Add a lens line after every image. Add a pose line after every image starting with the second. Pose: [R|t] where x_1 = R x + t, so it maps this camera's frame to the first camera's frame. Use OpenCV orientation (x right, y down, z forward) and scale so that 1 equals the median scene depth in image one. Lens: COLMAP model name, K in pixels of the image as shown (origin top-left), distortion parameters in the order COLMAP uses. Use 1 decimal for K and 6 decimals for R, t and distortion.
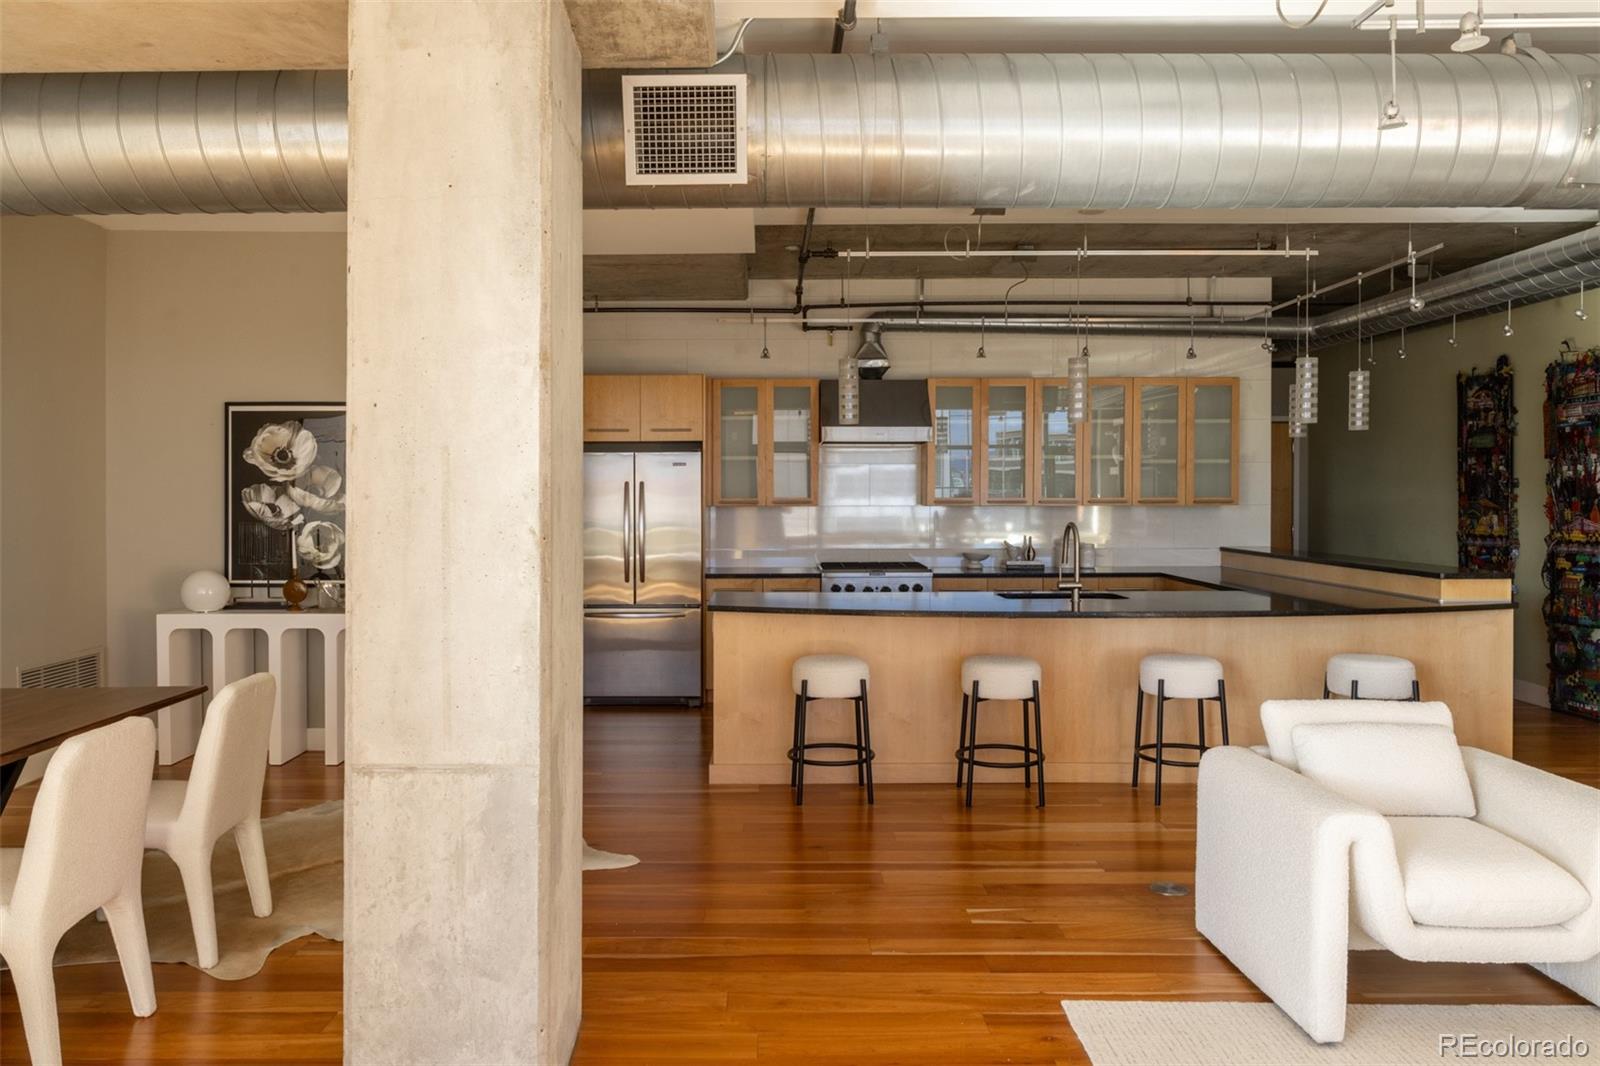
lens RADIAL K [[1190.7, 0, 764.1], [0, 1190.7, 513.7], [0, 0, 1]] dist [-0.000517, 0.000404]
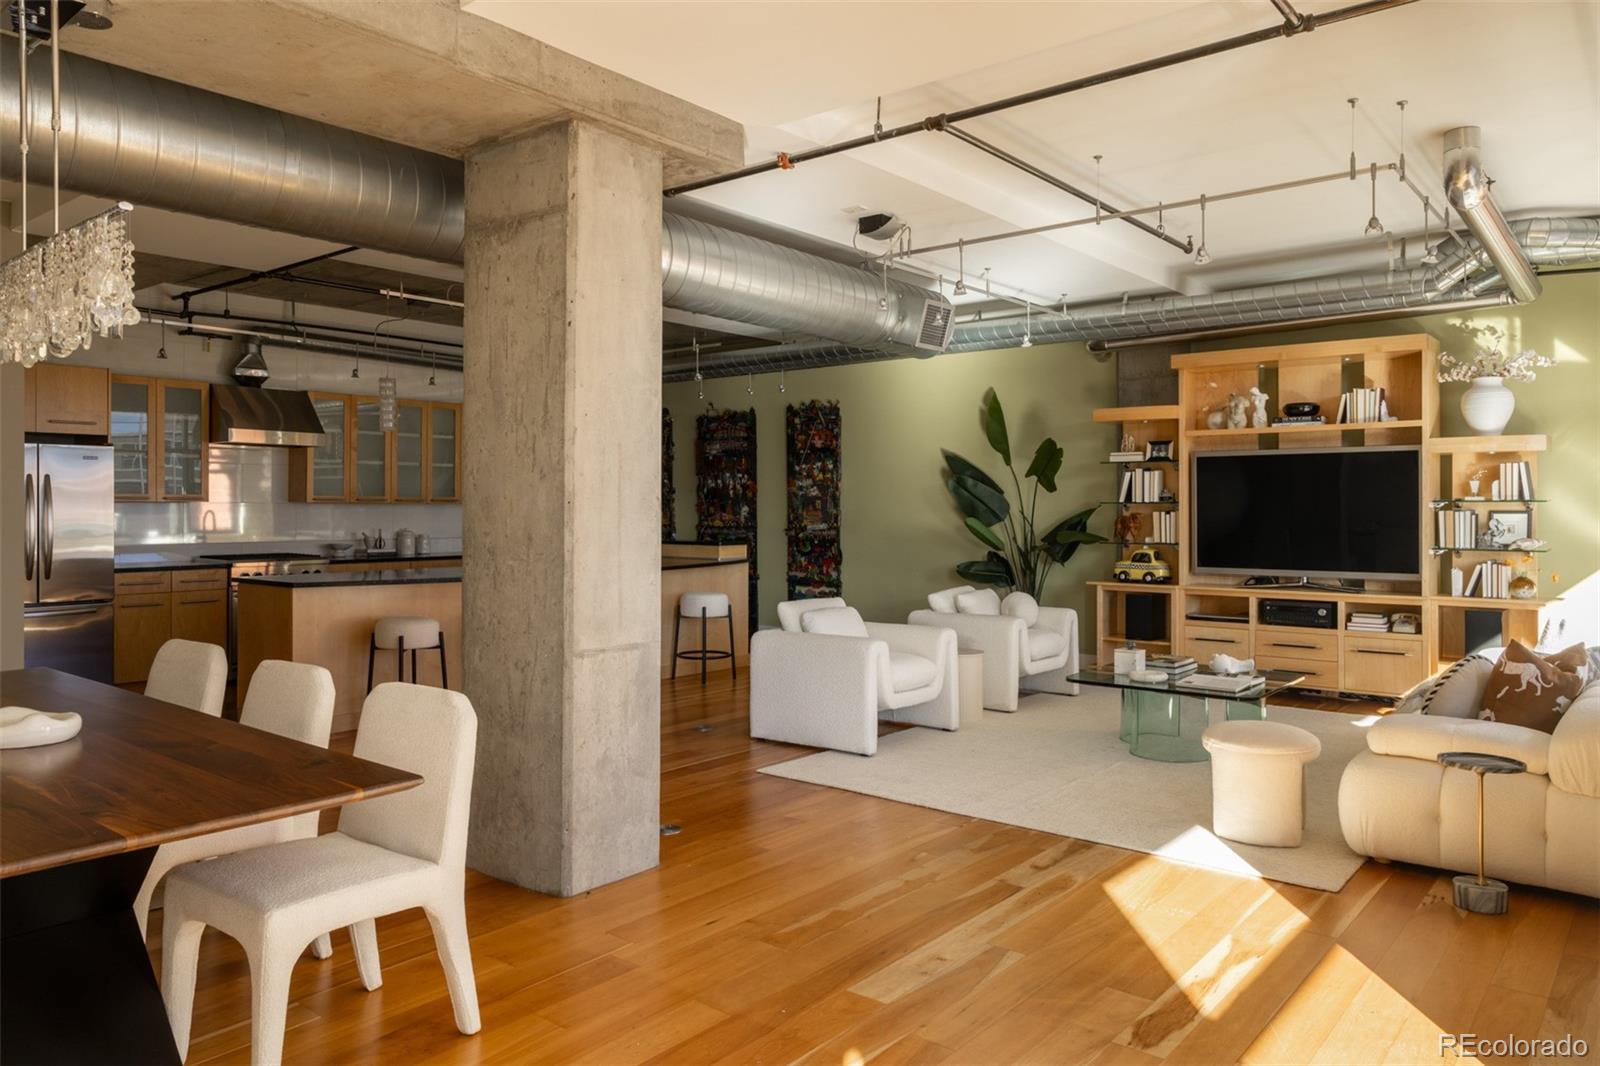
lens RADIAL K [[1130.1, 0, 792.3], [0, 1130.1, 524.0], [0, 0, 1]] dist [-0.007384, 0.010839]
pose [[0.616541, -0.006708, 0.787294, -0.445229], [0.008398, 0.999963, 0.001943, 0.016563], [-0.787278, 0.005414, 0.616574, -0.035404]]
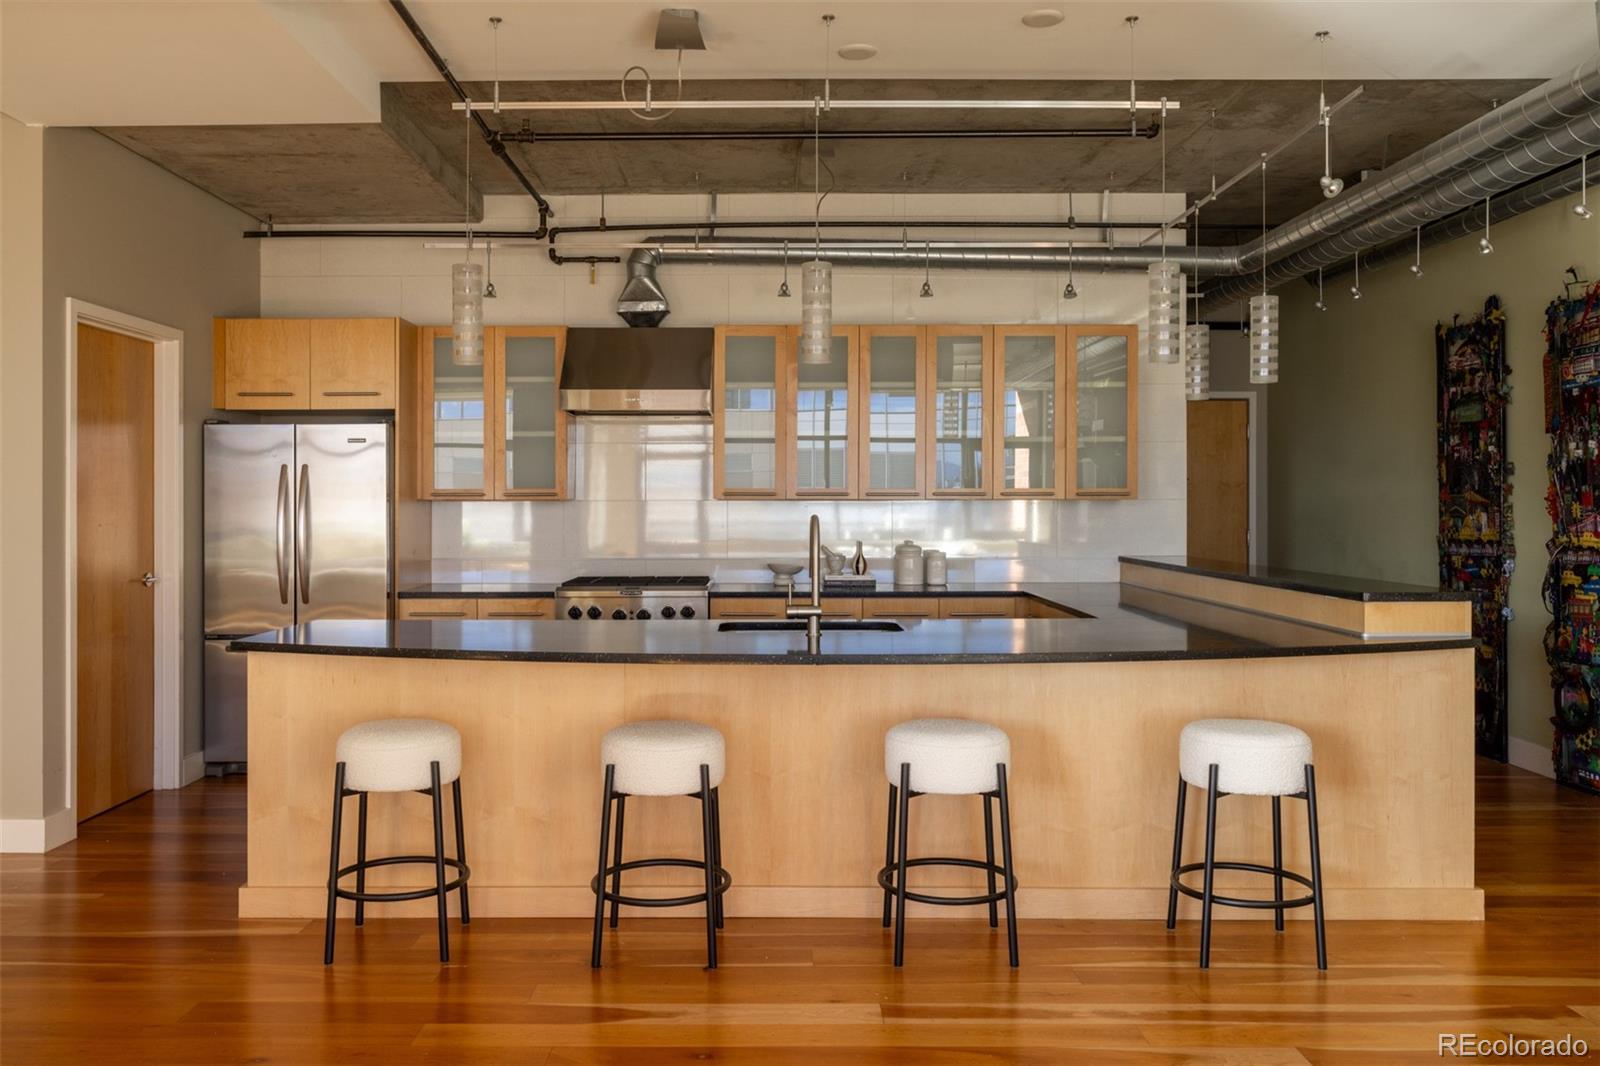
lens RADIAL K [[1265.0, 0, 781.9], [0, 1265.0, 510.6], [0, 0, 1]] dist [-0.022760, 0.018493]
pose [[0.999989, 0.000806, 0.004621, 0.181726], [-0.000745, 0.999913, -0.013196, 0.010708], [-0.004631, 0.013193, 0.999902, 0.230662]]
